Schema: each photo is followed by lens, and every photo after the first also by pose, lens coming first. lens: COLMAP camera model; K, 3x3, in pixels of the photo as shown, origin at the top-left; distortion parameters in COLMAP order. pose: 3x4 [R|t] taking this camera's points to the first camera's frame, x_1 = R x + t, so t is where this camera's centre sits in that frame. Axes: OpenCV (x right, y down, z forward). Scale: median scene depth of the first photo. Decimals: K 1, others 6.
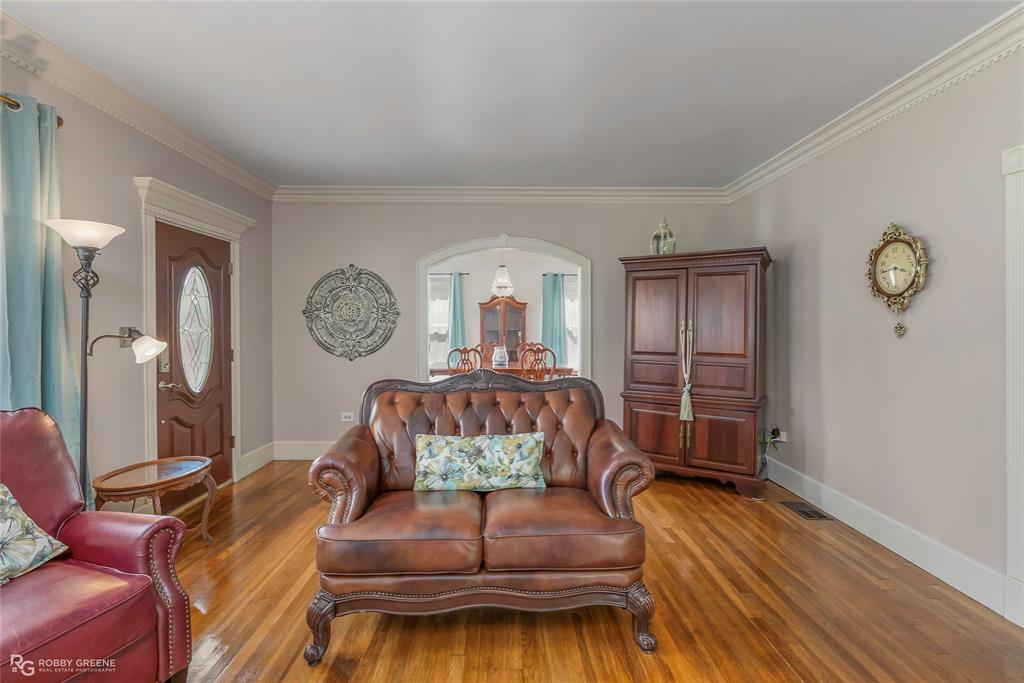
lens RADIAL K [[487.7, 0, 512.8], [0, 487.7, 335.5], [0, 0, 1]] dist [-0.009001, 0.000828]
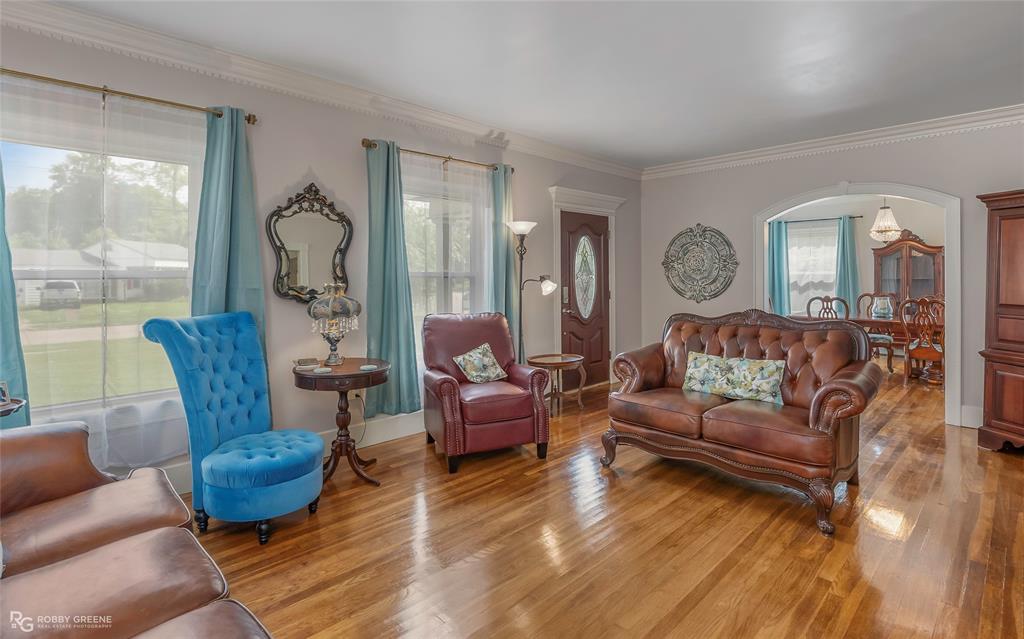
lens RADIAL K [[503.5, 0, 514.9], [0, 503.5, 319.8], [0, 0, 1]] dist [-0.001863, -0.000157]
pose [[0.683064, 0.063817, -0.727565, 0.511445], [-0.012801, 0.997068, 0.075438, 0.008096], [0.730247, -0.042215, 0.681878, -0.357932]]
